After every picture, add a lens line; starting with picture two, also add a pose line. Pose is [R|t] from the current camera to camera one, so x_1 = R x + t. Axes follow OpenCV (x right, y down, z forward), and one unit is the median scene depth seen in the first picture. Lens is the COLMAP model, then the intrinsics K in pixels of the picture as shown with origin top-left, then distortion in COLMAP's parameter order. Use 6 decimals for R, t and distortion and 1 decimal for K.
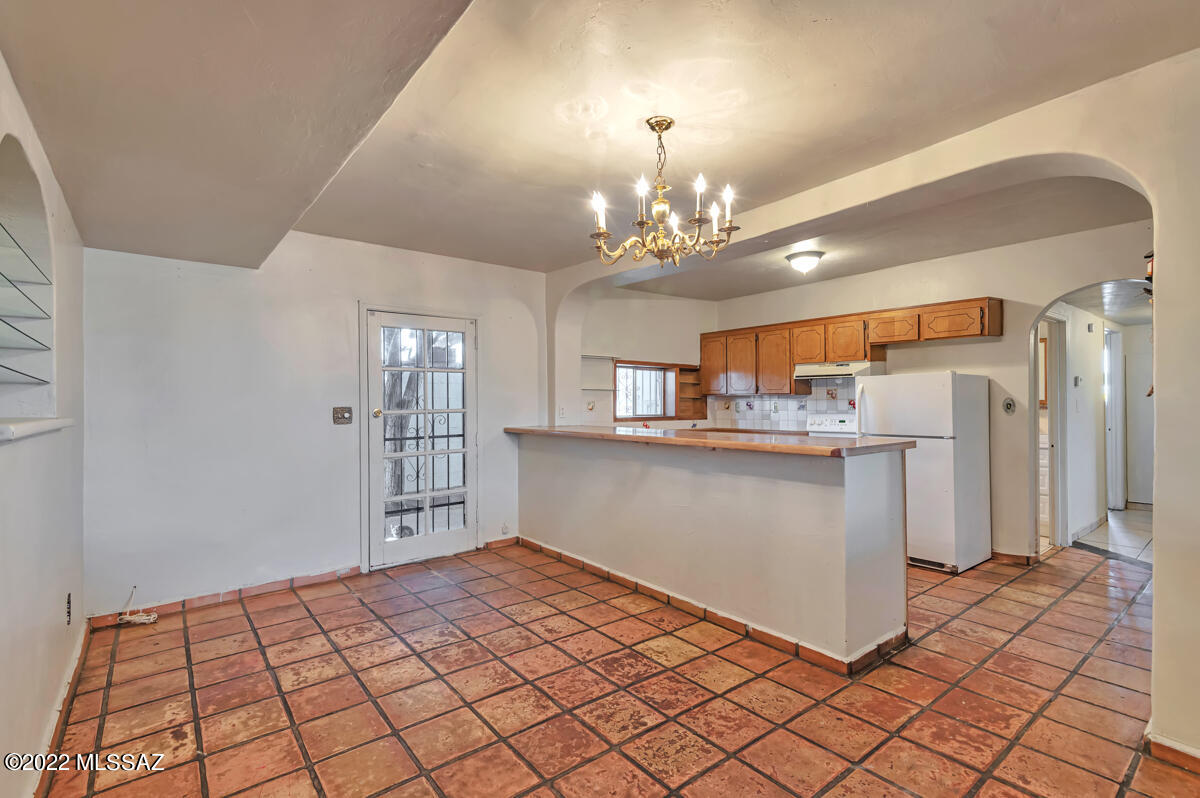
lens RADIAL K [[550.7, 0, 598.4], [0, 550.7, 401.4], [0, 0, 1]] dist [0.003570, -0.002080]
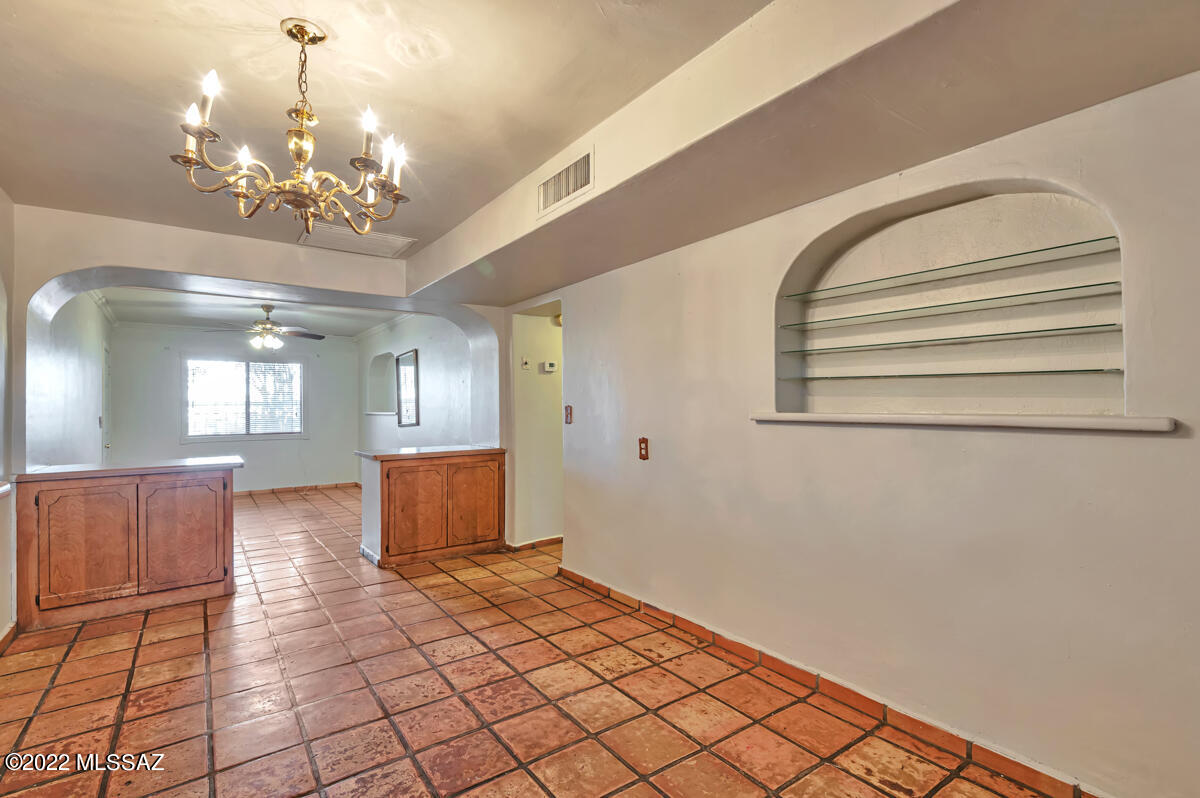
lens RADIAL K [[550.7, 0, 594.8], [0, 550.7, 401.0], [0, 0, 1]] dist [0.003570, -0.002080]
pose [[-0.998569, 0.013276, 0.051805, -0.148344], [0.012927, 0.999892, -0.007061, 0.001588], [-0.051894, -0.006381, -0.998632, 0.814190]]
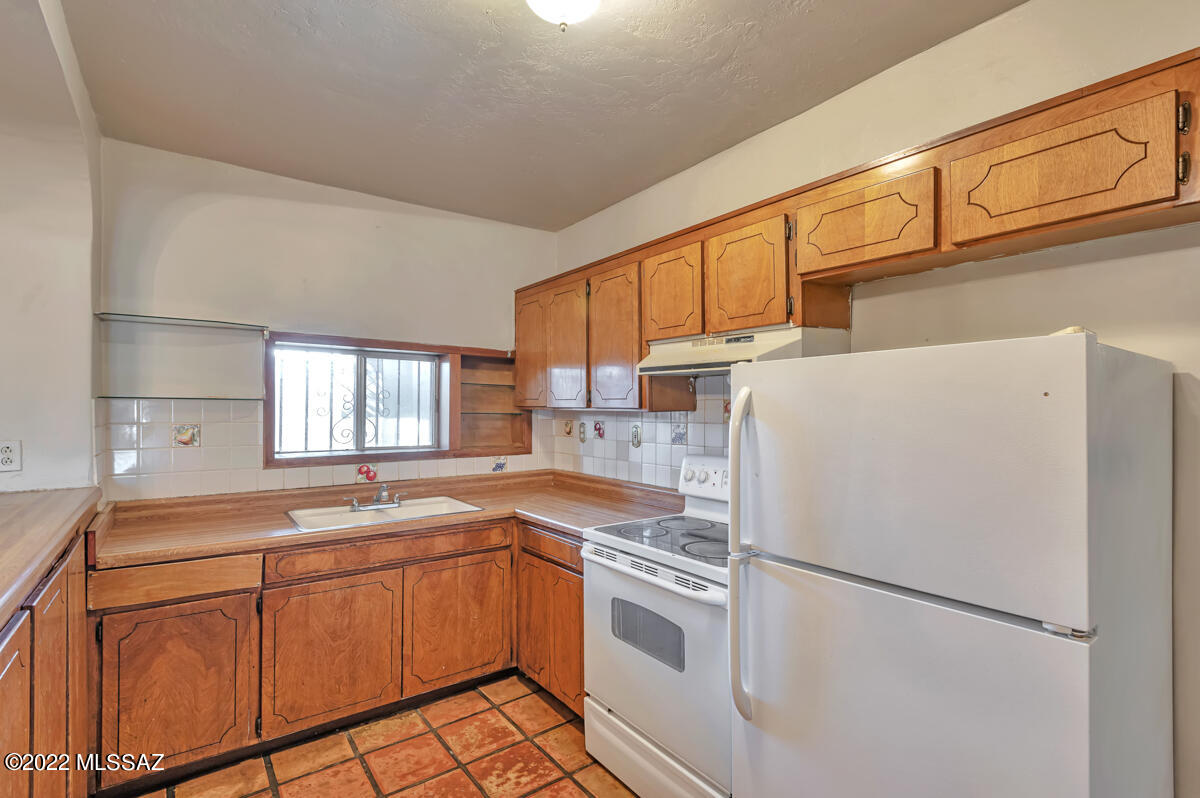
lens RADIAL K [[550.7, 0, 605.1], [0, 550.7, 404.8], [0, 0, 1]] dist [0.003570, -0.002080]
pose [[0.999760, 0.005166, -0.021272, 0.376391], [-0.005133, 0.999986, 0.001619, -0.020862], [0.021280, -0.001509, 0.999772, 0.641322]]
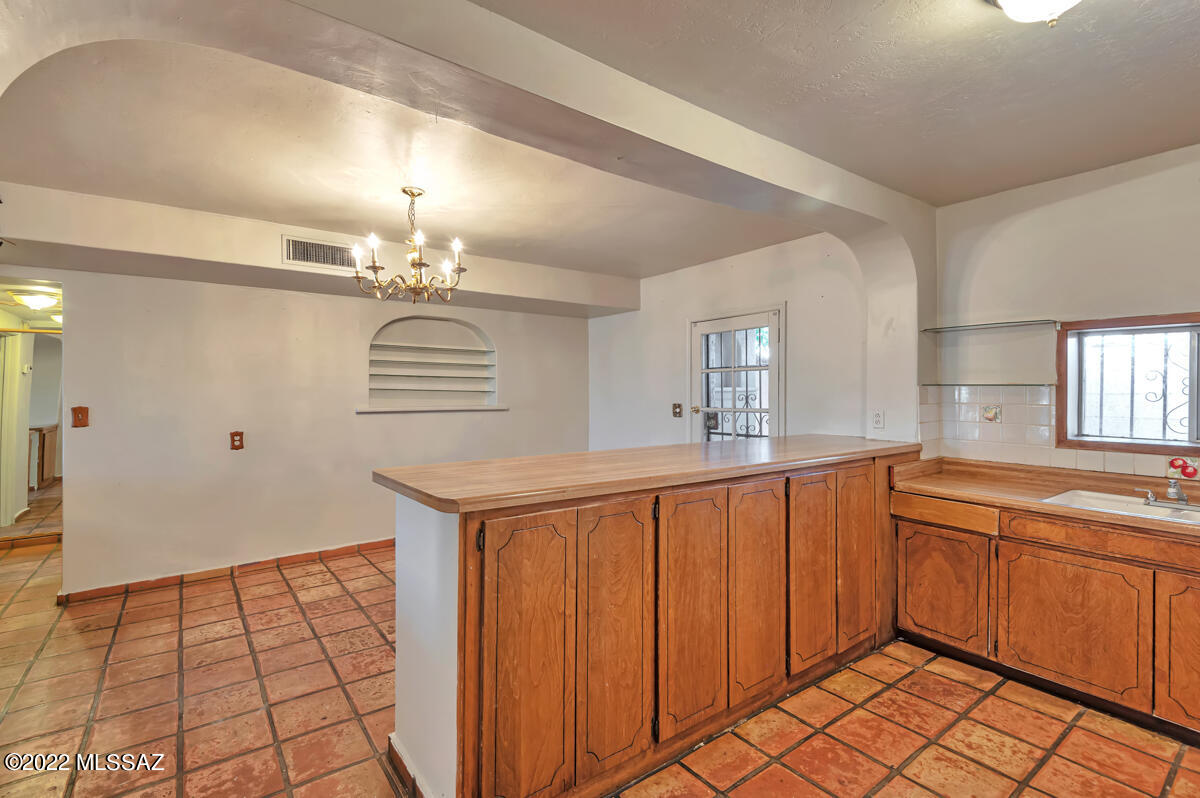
lens RADIAL K [[550.7, 0, 592.8], [0, 550.7, 391.3], [0, 0, 1]] dist [0.003570, -0.002080]
pose [[-0.031587, 0.006267, -0.999481, 0.657182], [0.003116, 0.999976, 0.006172, -0.021762], [0.999496, -0.002919, -0.031605, 0.693897]]
